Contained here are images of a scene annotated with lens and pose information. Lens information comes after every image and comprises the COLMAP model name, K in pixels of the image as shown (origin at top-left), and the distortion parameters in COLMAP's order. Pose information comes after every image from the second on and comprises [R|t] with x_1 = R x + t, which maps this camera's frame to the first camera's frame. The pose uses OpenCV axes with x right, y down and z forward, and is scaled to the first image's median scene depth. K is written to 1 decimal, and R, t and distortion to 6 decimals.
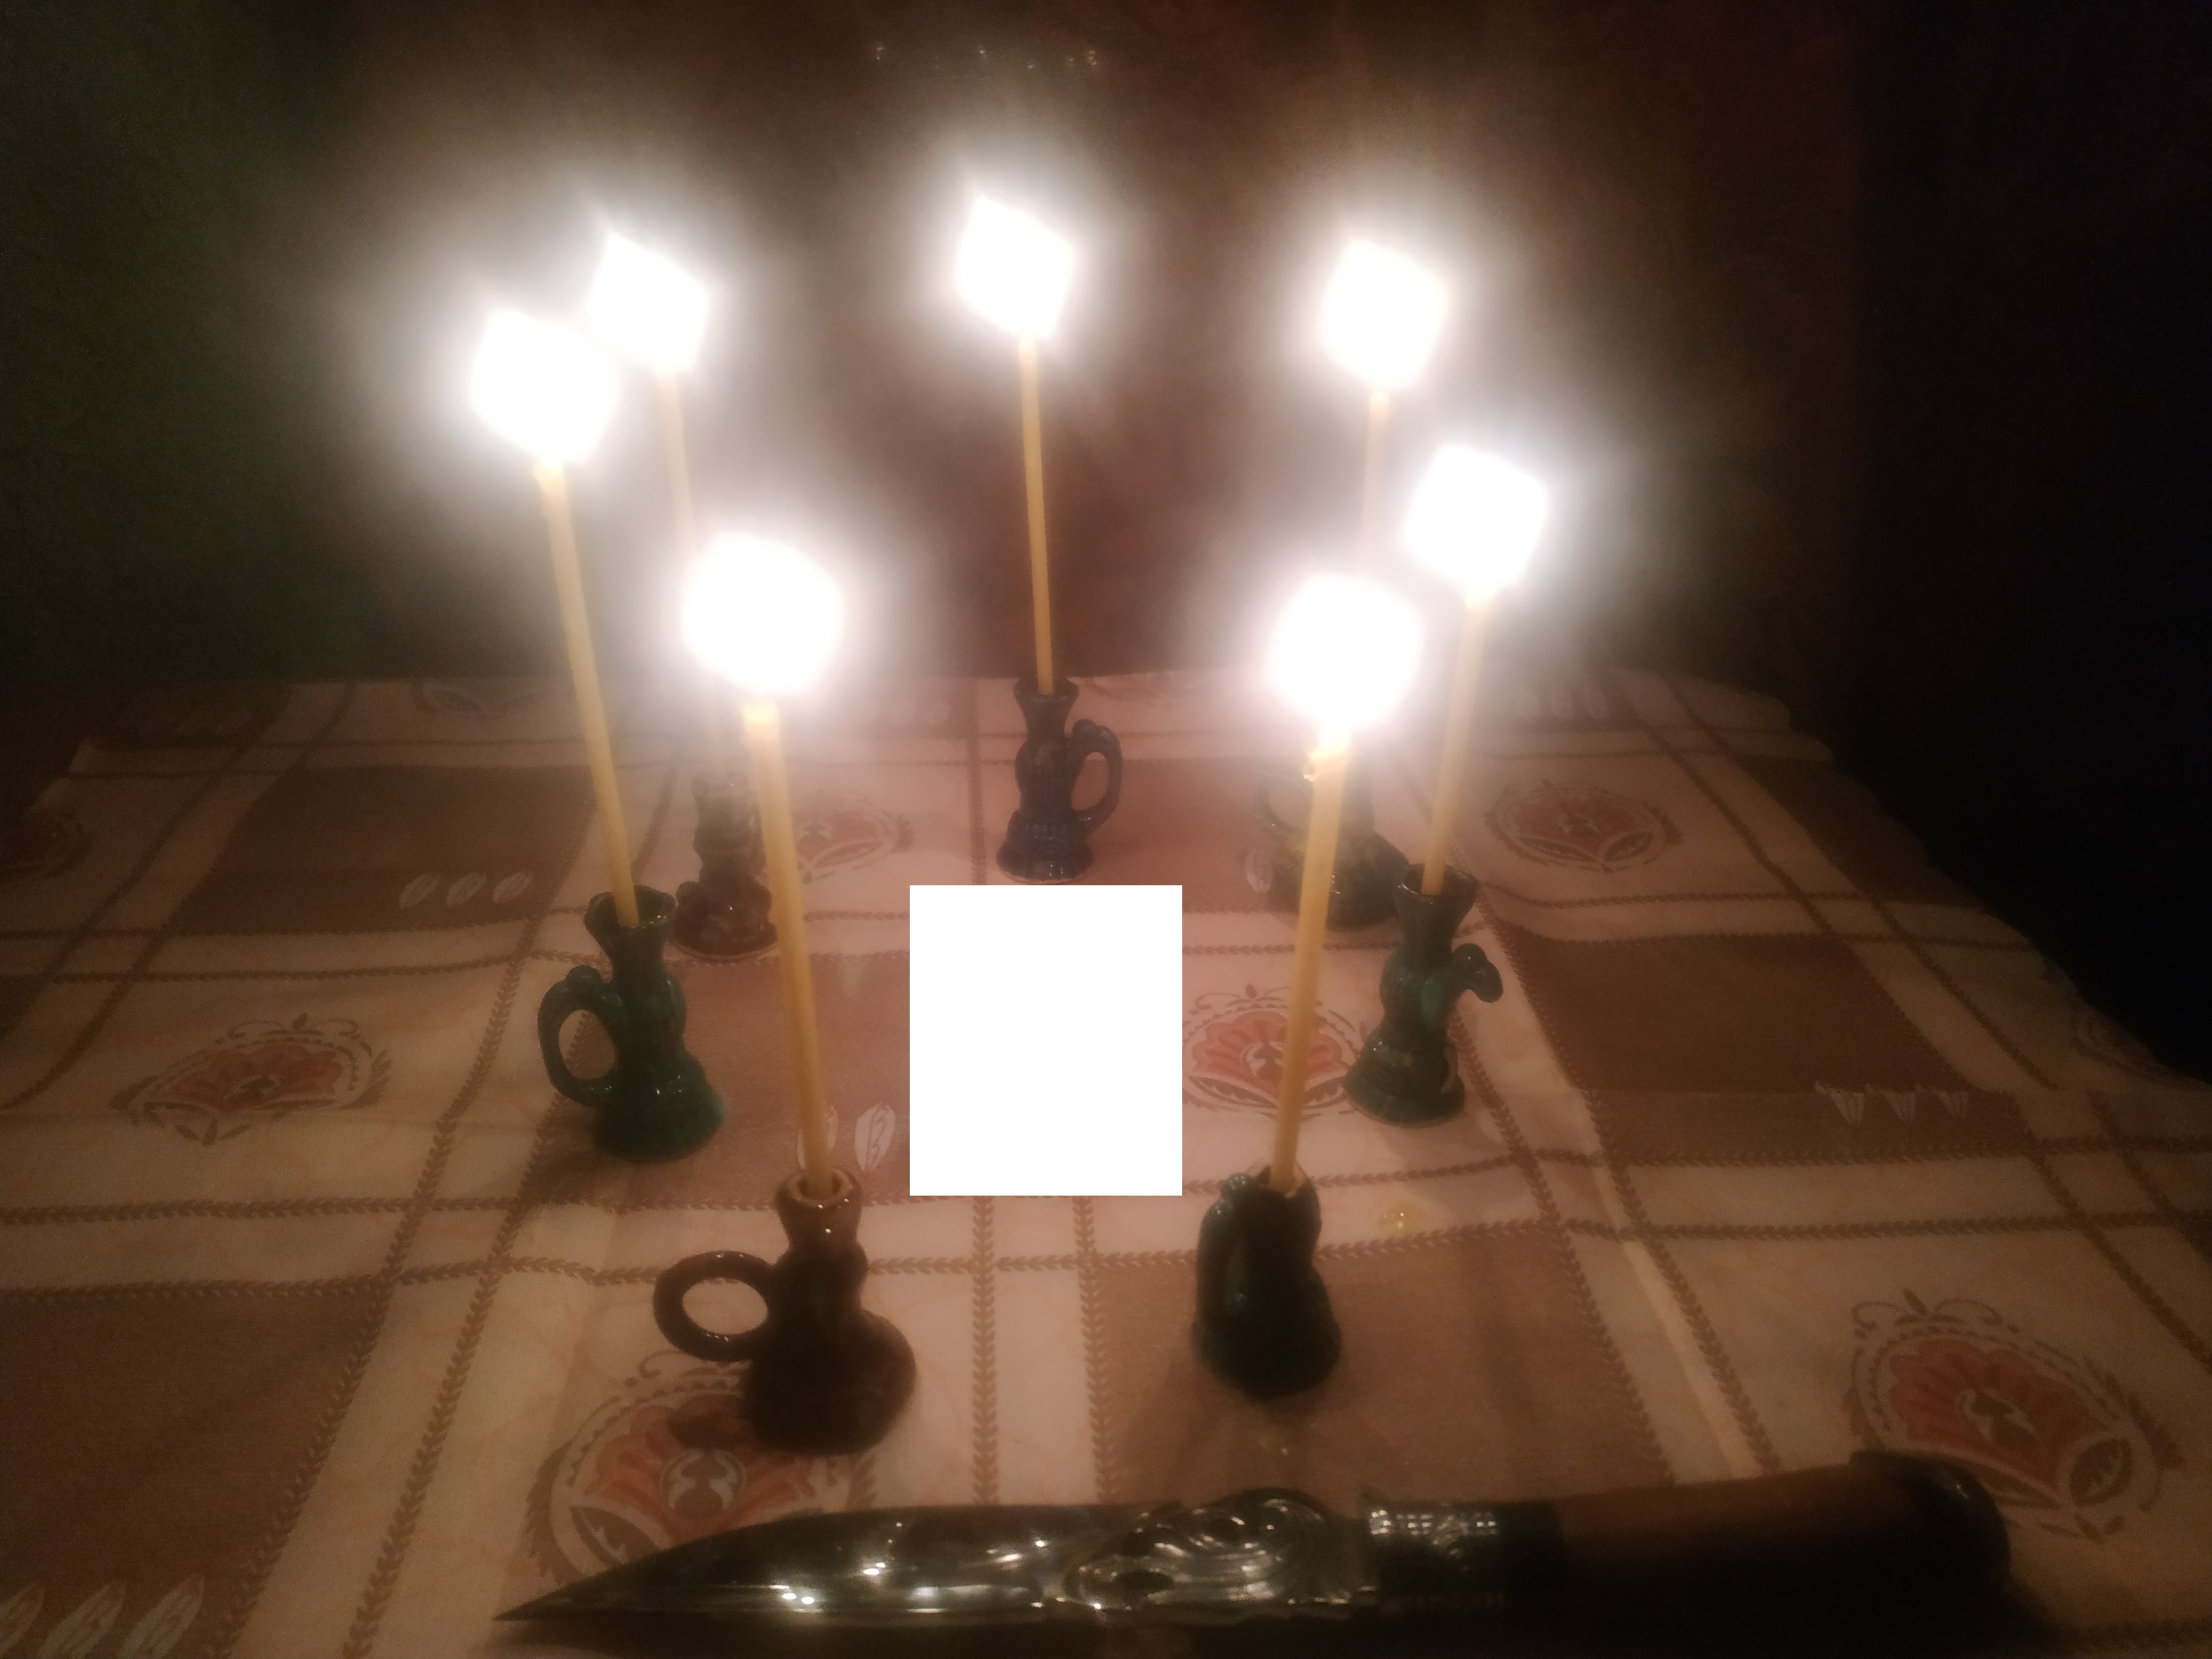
lens RADIAL K [[1578.2, 0, 1100.0], [0, 1578.2, 824.2], [0, 0, 1]] dist [0.037804, -0.070873]
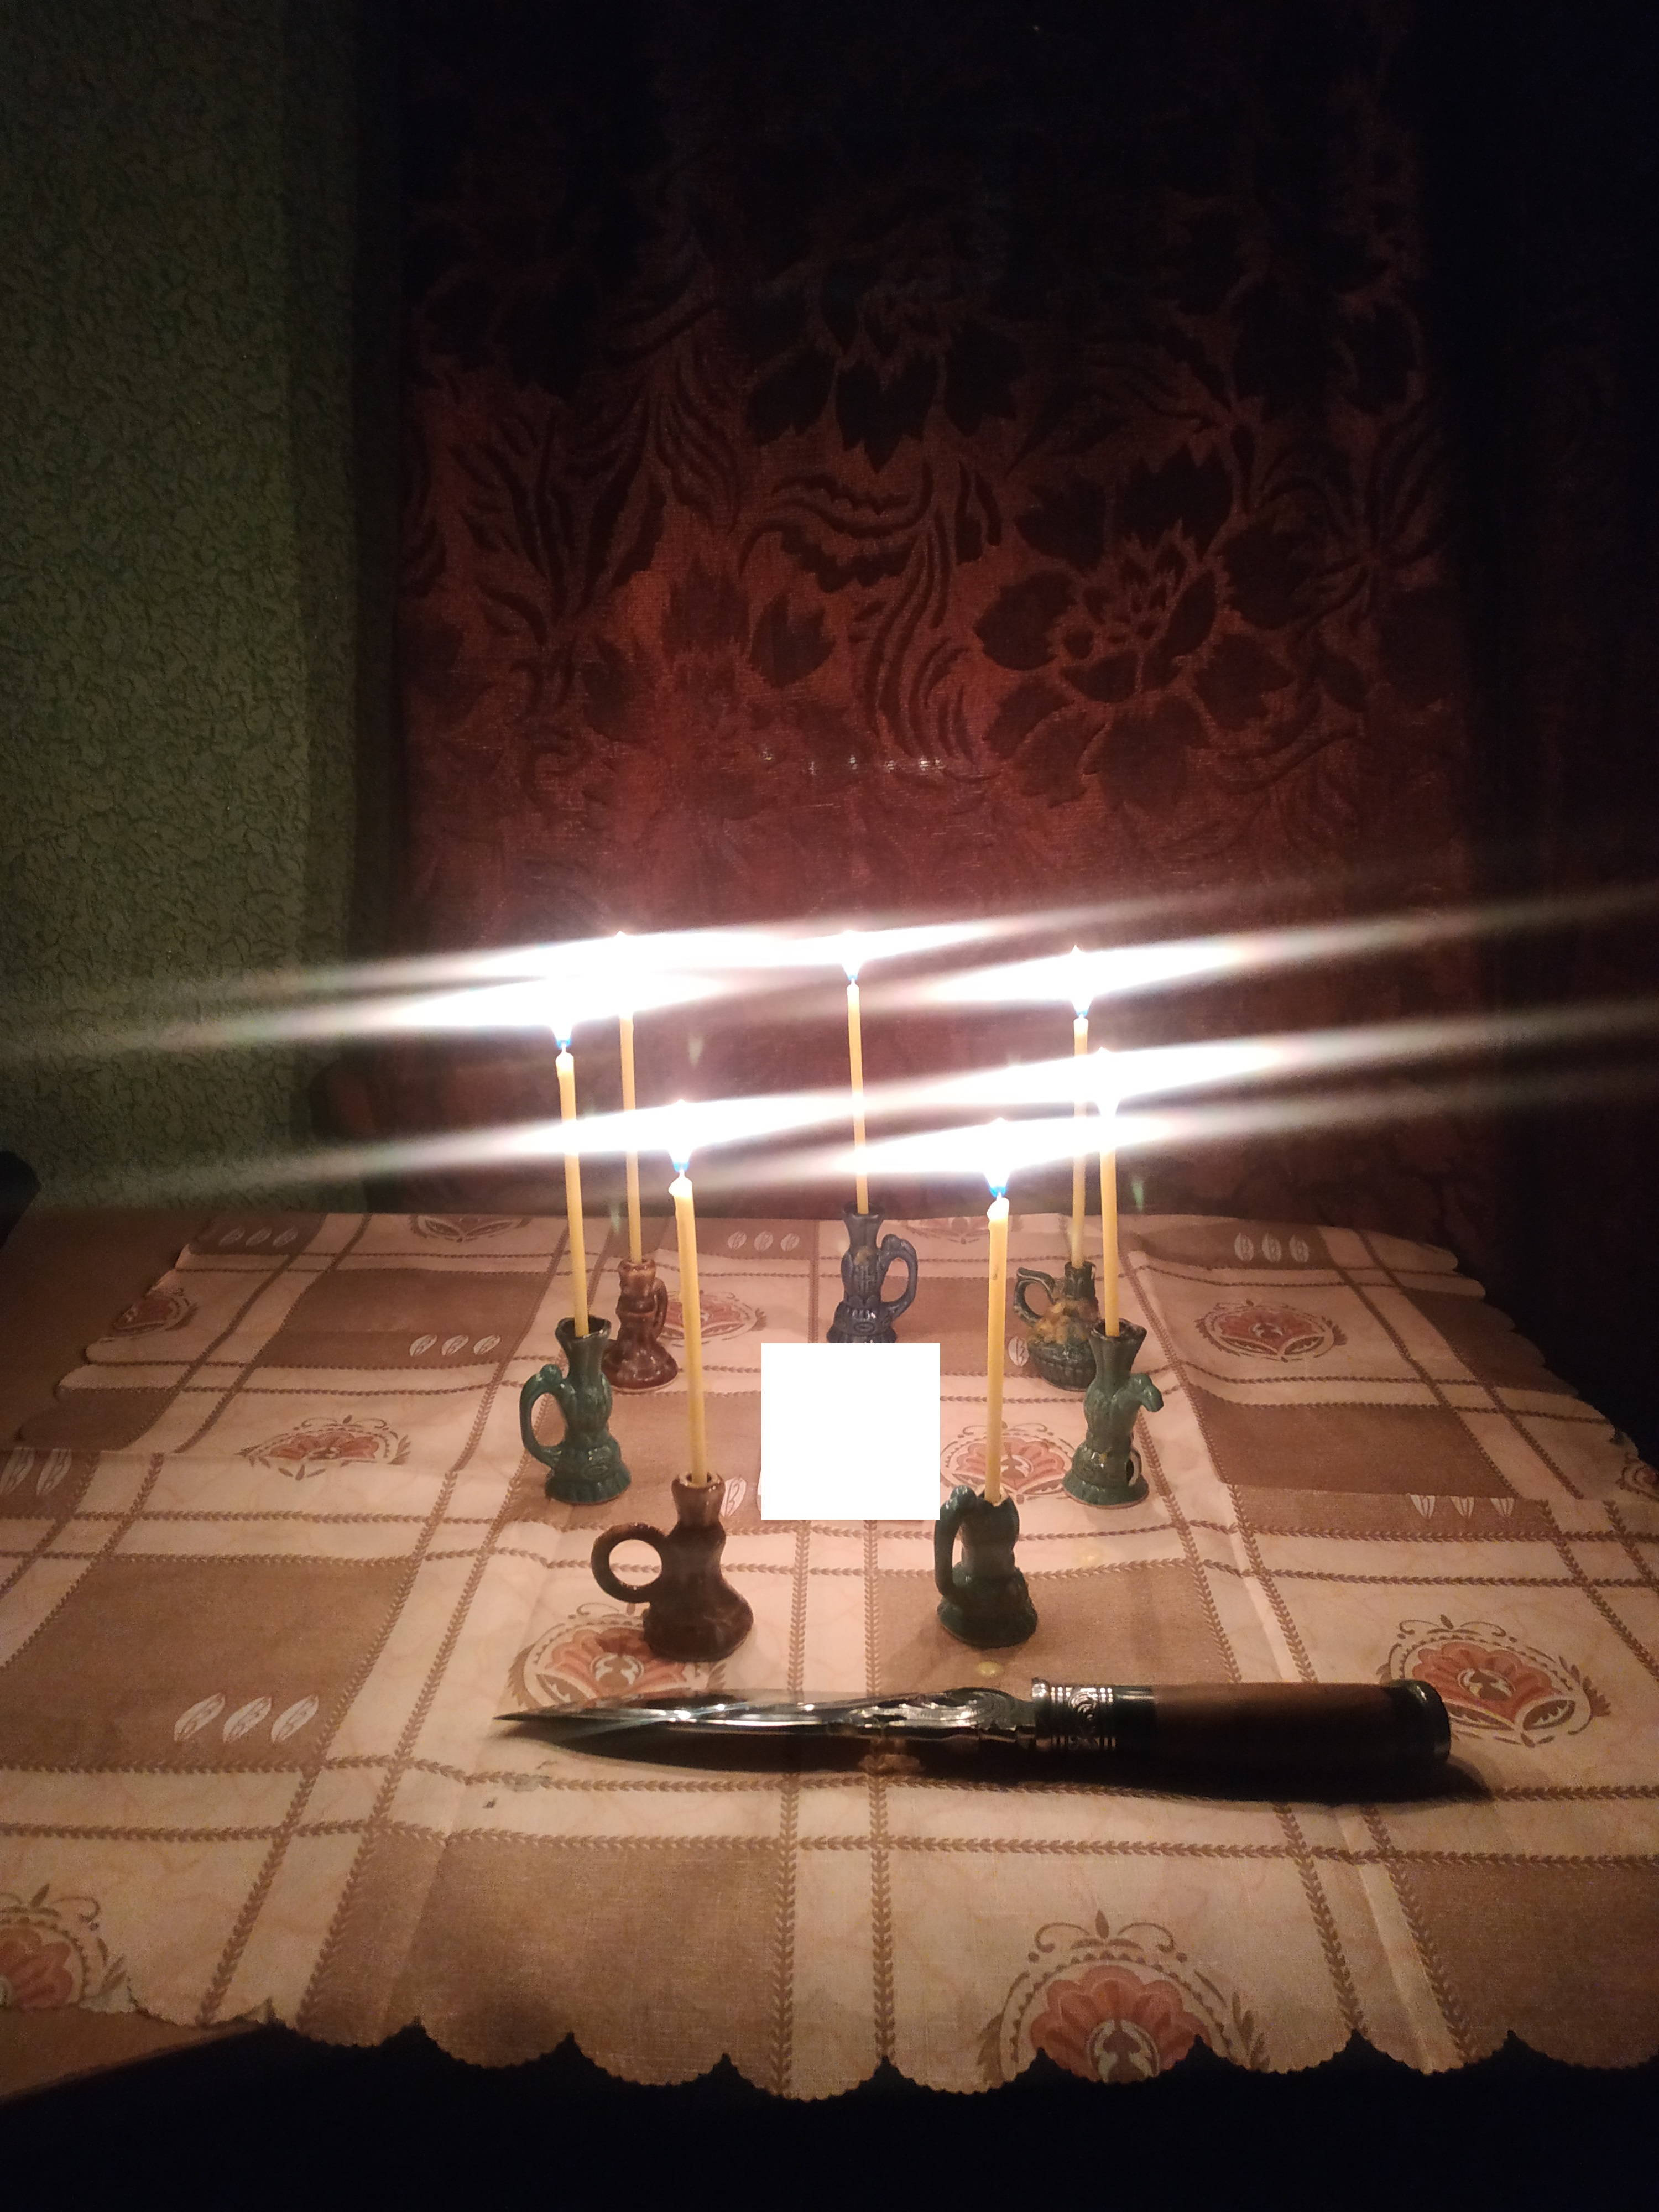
lens RADIAL K [[1562.4, 0, 818.0], [0, 1562.4, 1104.6], [0, 0, 1]] dist [0.031881, -0.065136]
pose [[0.995440, 0.012079, -0.094619, 0.073179], [-0.032146, 0.976404, -0.213547, 0.158112], [0.089807, 0.215615, 0.972340, -0.506963]]
